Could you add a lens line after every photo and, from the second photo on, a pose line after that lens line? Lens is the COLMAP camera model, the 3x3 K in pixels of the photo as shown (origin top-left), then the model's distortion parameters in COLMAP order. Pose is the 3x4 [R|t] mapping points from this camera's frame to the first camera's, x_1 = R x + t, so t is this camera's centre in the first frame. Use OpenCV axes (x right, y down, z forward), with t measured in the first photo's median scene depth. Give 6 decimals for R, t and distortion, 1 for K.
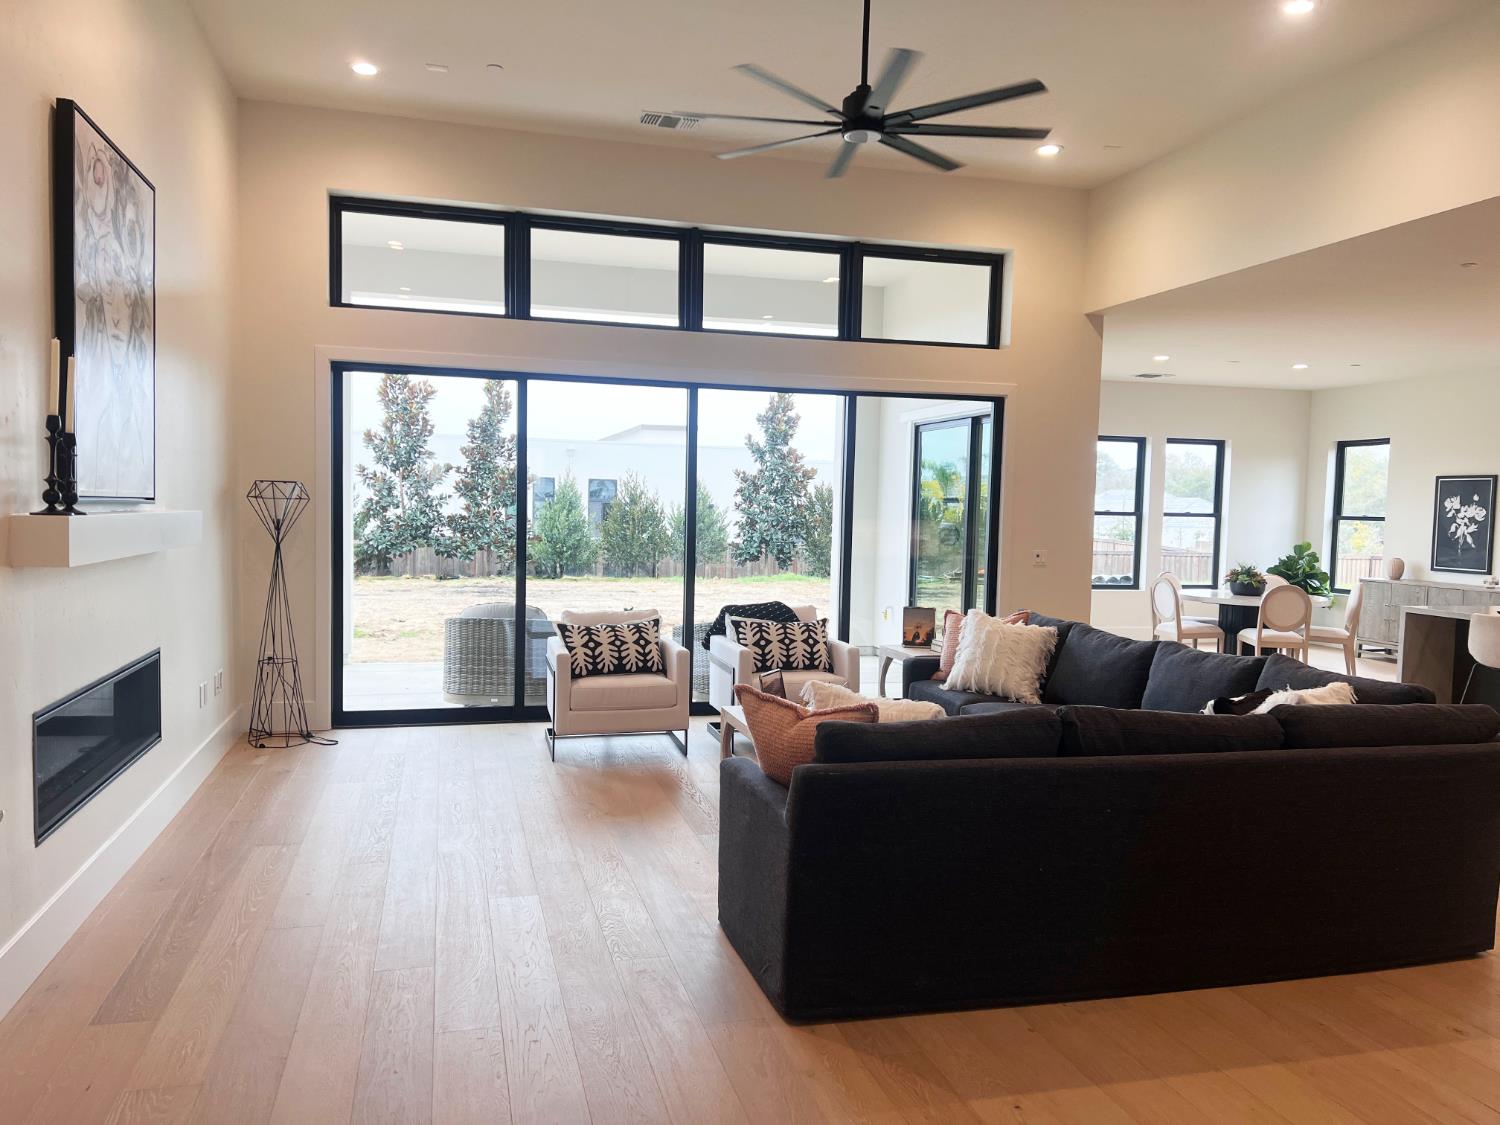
lens RADIAL K [[1053.9, 0, 777.1], [0, 1053.9, 570.0], [0, 0, 1]] dist [0.000336, -0.070609]
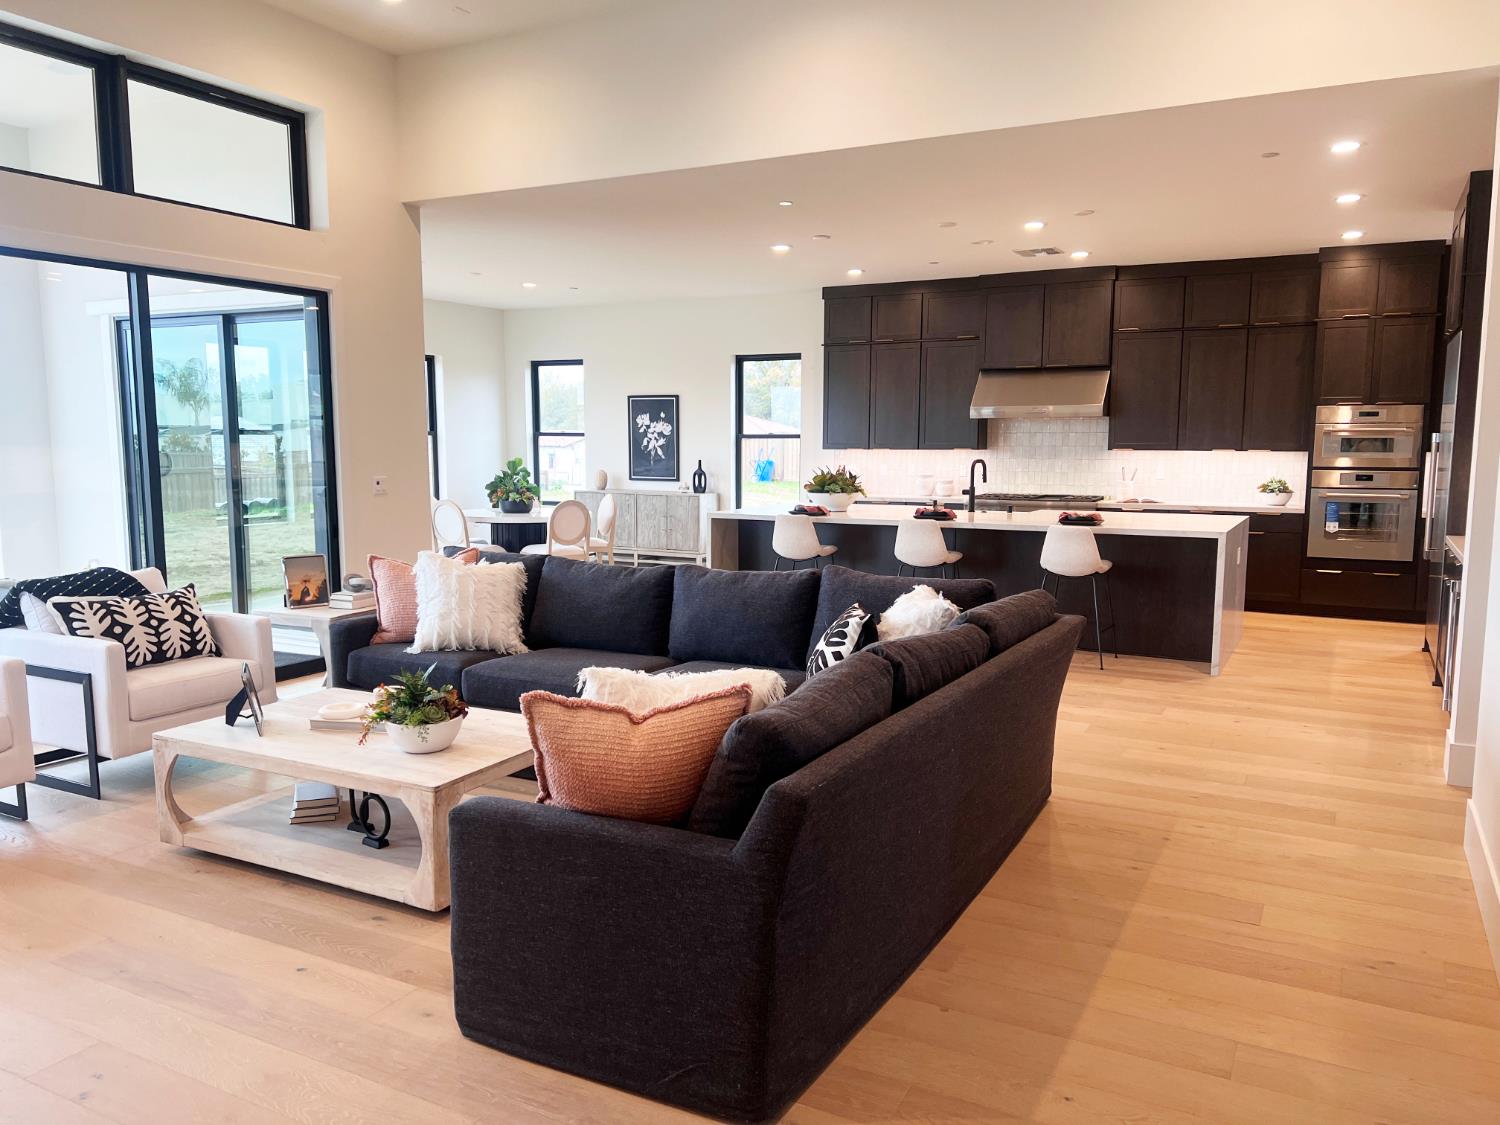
lens RADIAL K [[1053.9, 0, 777.1], [0, 1053.9, 570.0], [0, 0, 1]] dist [0.000336, -0.070609]
pose [[0.647579, -0.107021, 0.754446, -0.194687], [0.047794, 0.993843, 0.099957, -0.013059], [-0.760498, -0.028672, 0.648707, 0.194334]]
